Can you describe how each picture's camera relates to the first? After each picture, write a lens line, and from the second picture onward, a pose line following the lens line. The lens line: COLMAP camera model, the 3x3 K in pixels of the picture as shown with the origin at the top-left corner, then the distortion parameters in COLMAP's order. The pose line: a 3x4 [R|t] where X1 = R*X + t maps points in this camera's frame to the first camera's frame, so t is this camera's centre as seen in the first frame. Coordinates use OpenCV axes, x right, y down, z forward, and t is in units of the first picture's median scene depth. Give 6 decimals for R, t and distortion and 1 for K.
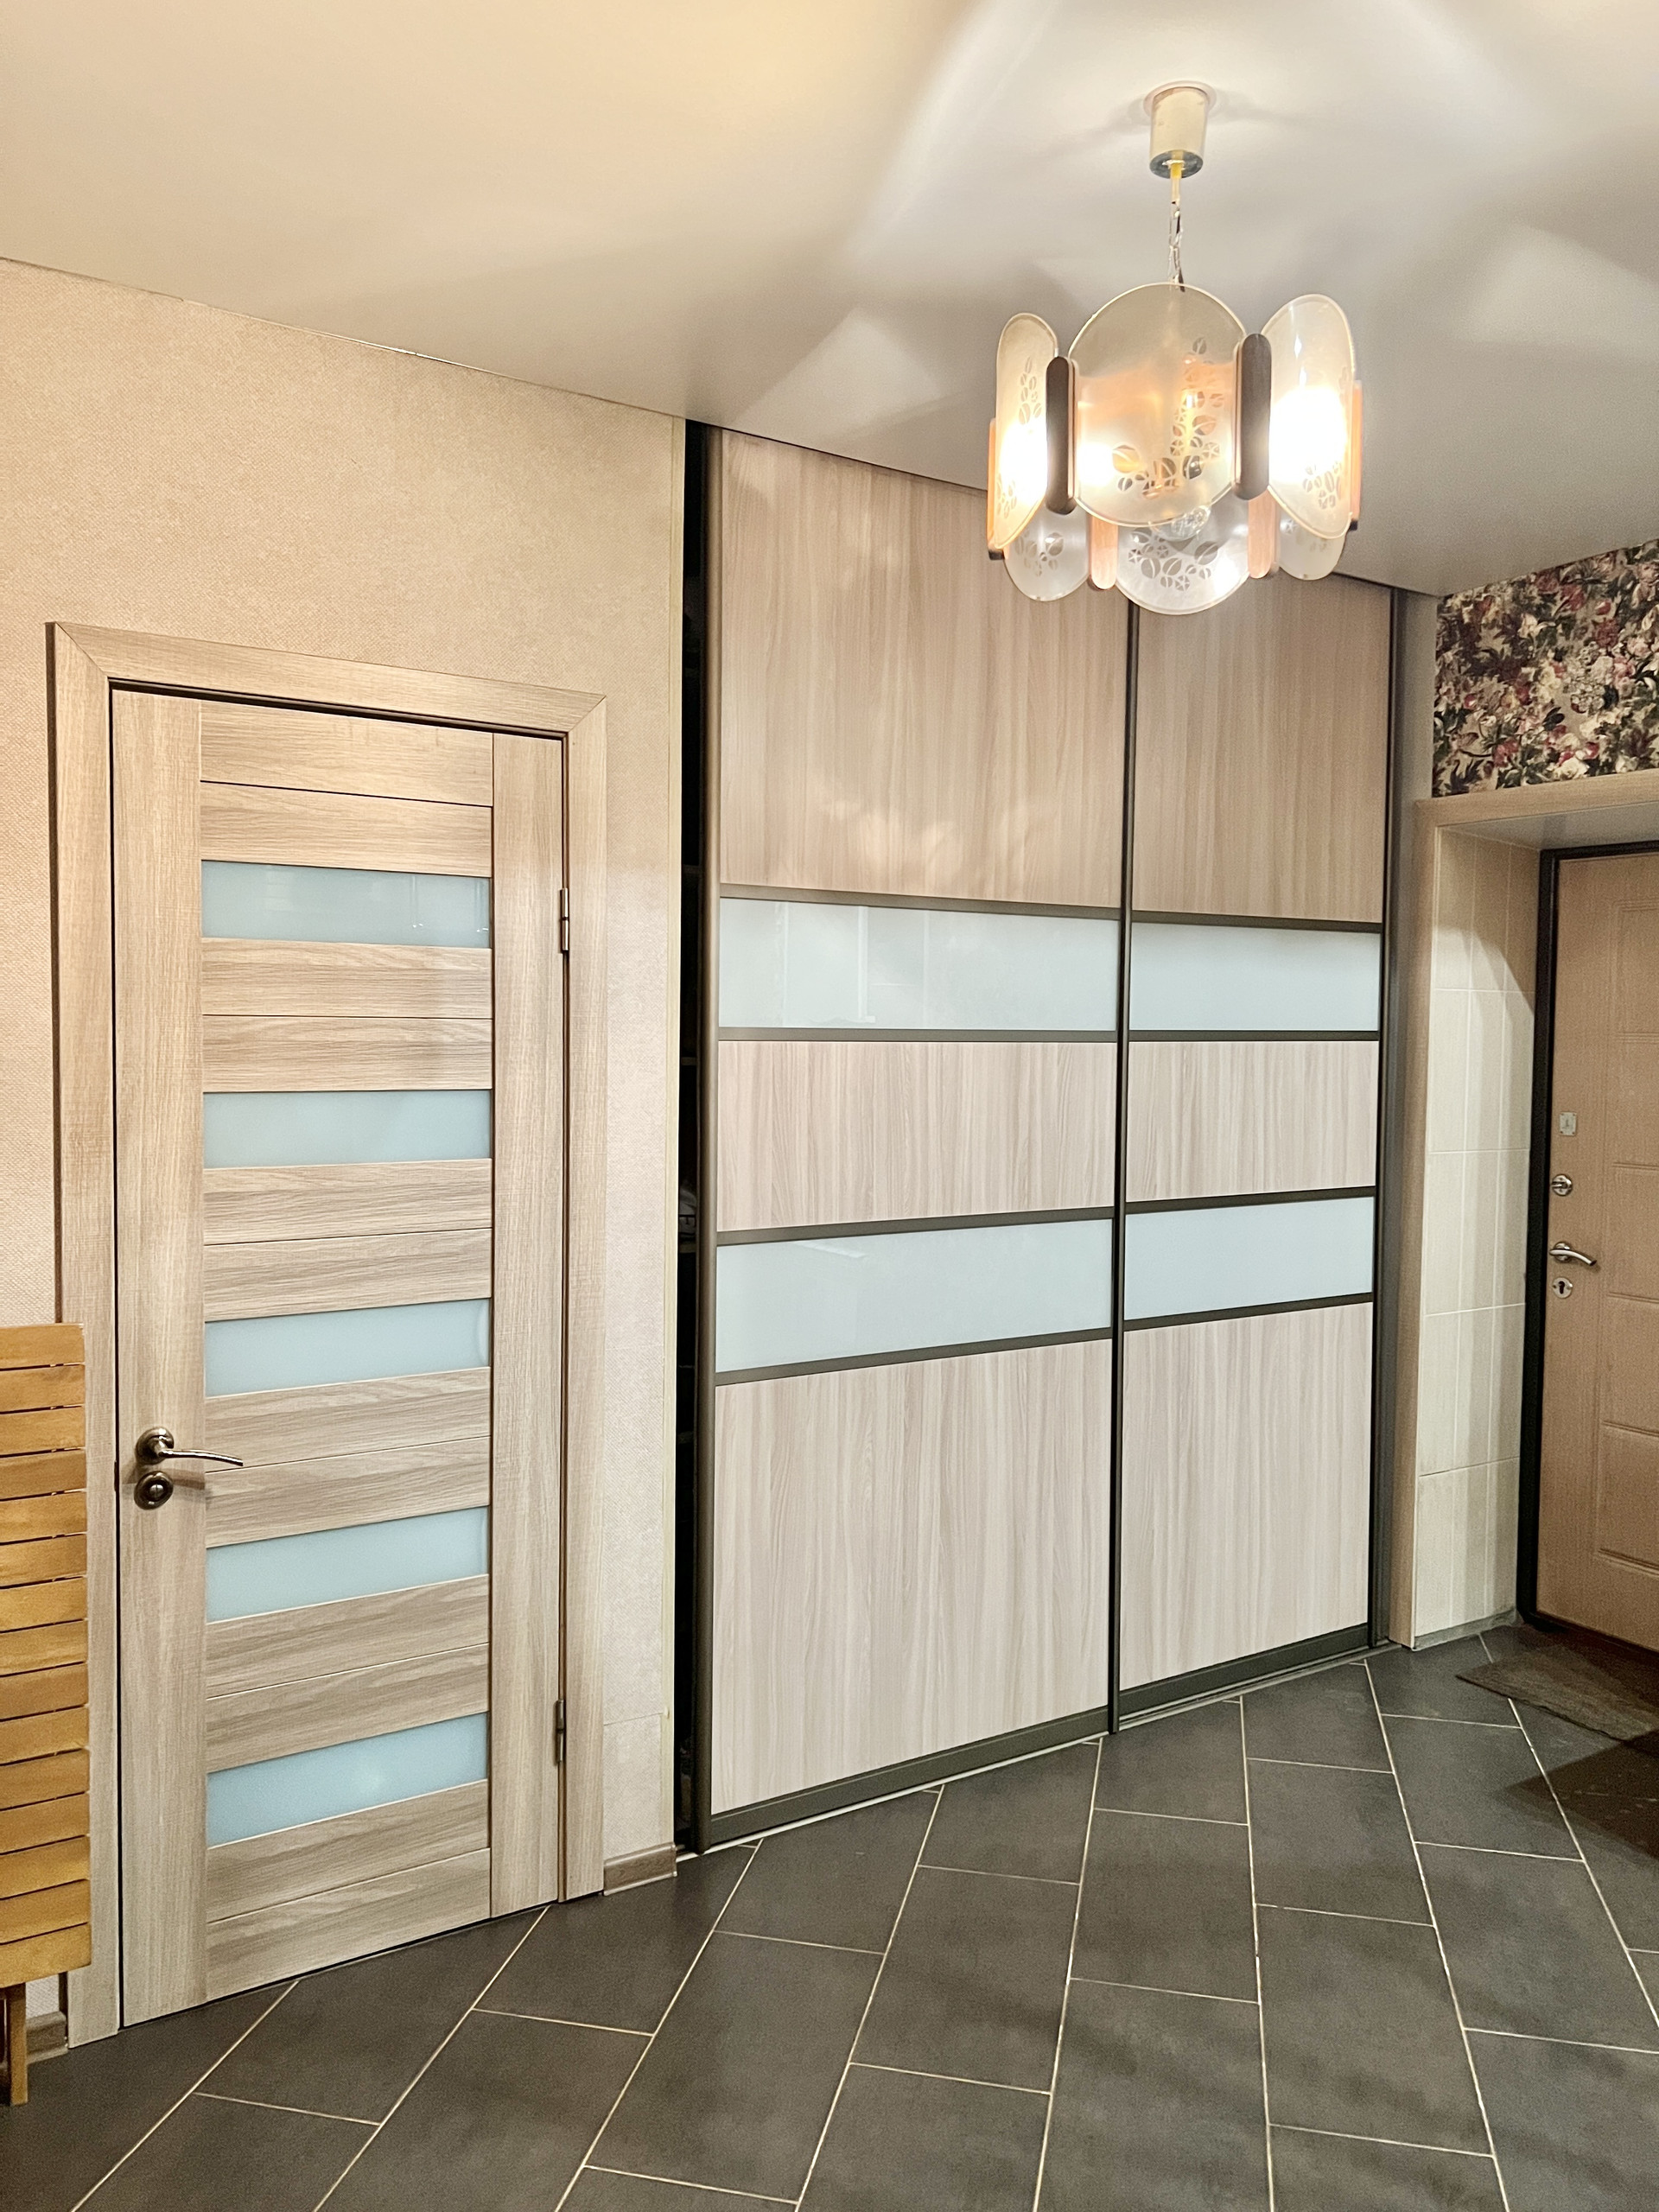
lens RADIAL K [[1632.1, 0, 832.3], [0, 1632.1, 1108.3], [0, 0, 1]] dist [0.056323, -0.066275]
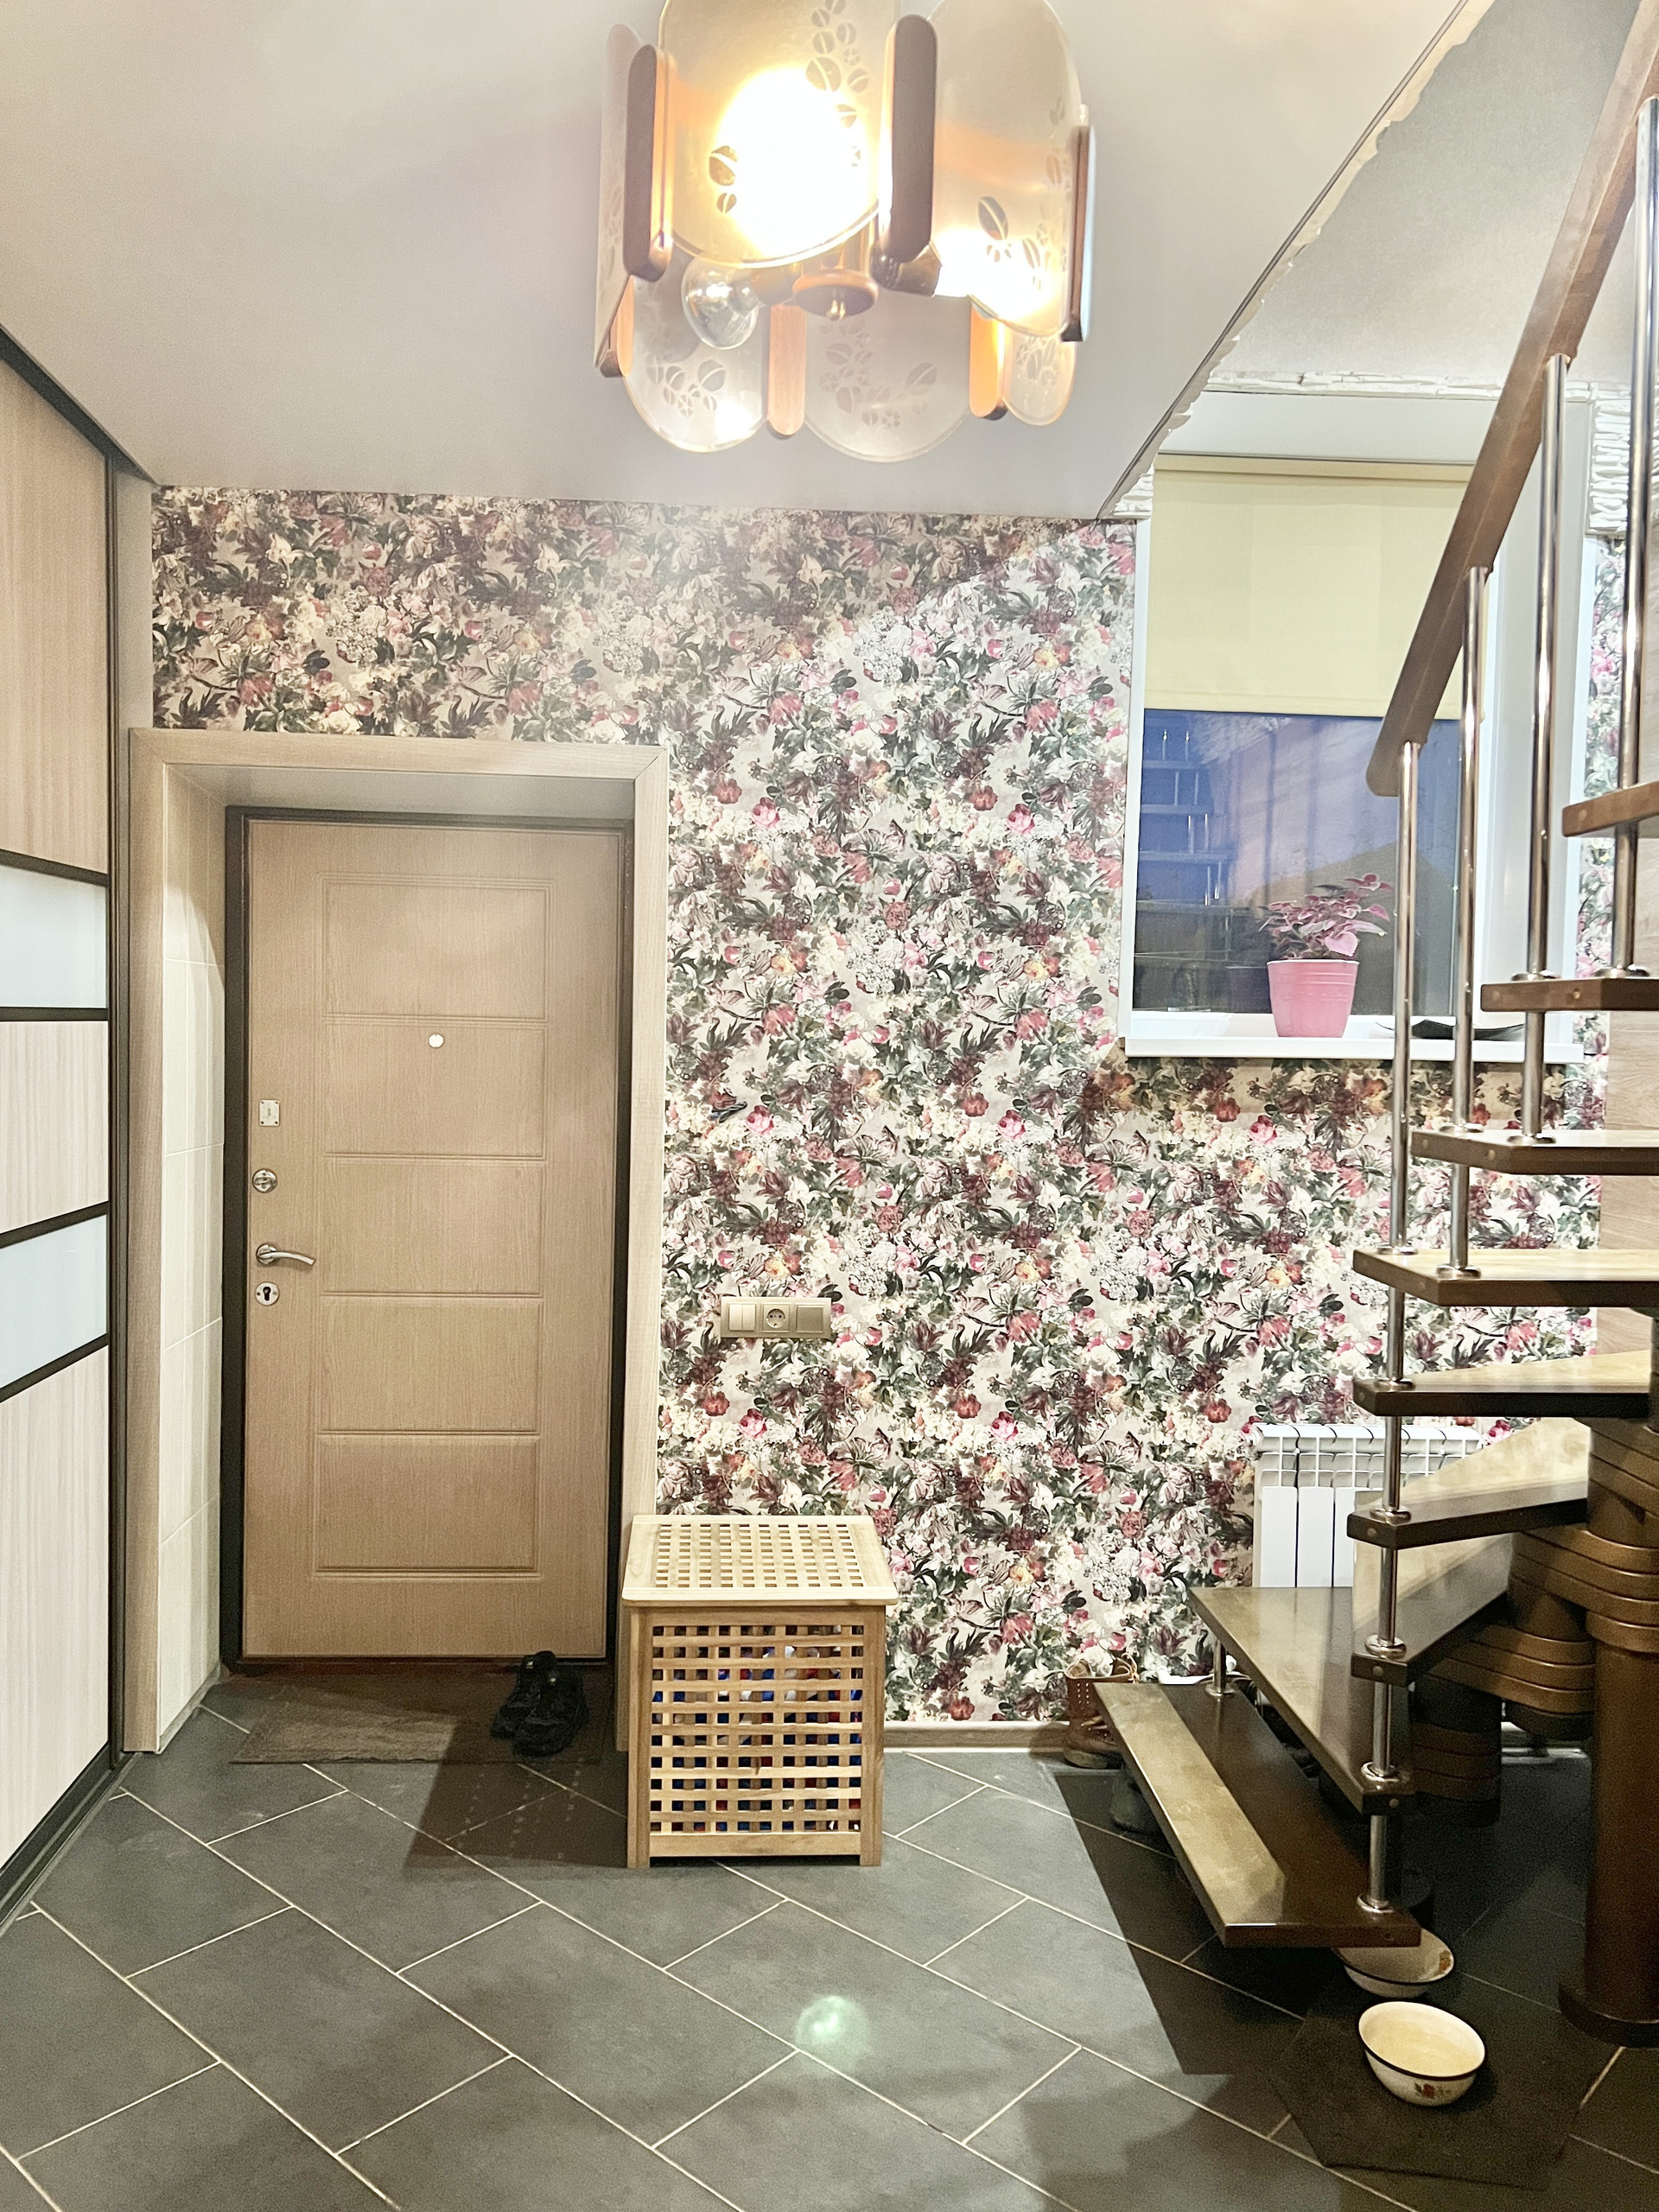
lens RADIAL K [[1632.1, 0, 845.3], [0, 1632.1, 1105.1], [0, 0, 1]] dist [0.056323, -0.066275]
pose [[0.493435, -0.040069, 0.868859, -0.208344], [0.027475, 0.999158, 0.030474, -0.015806], [-0.869349, 0.008834, 0.494121, 0.314929]]
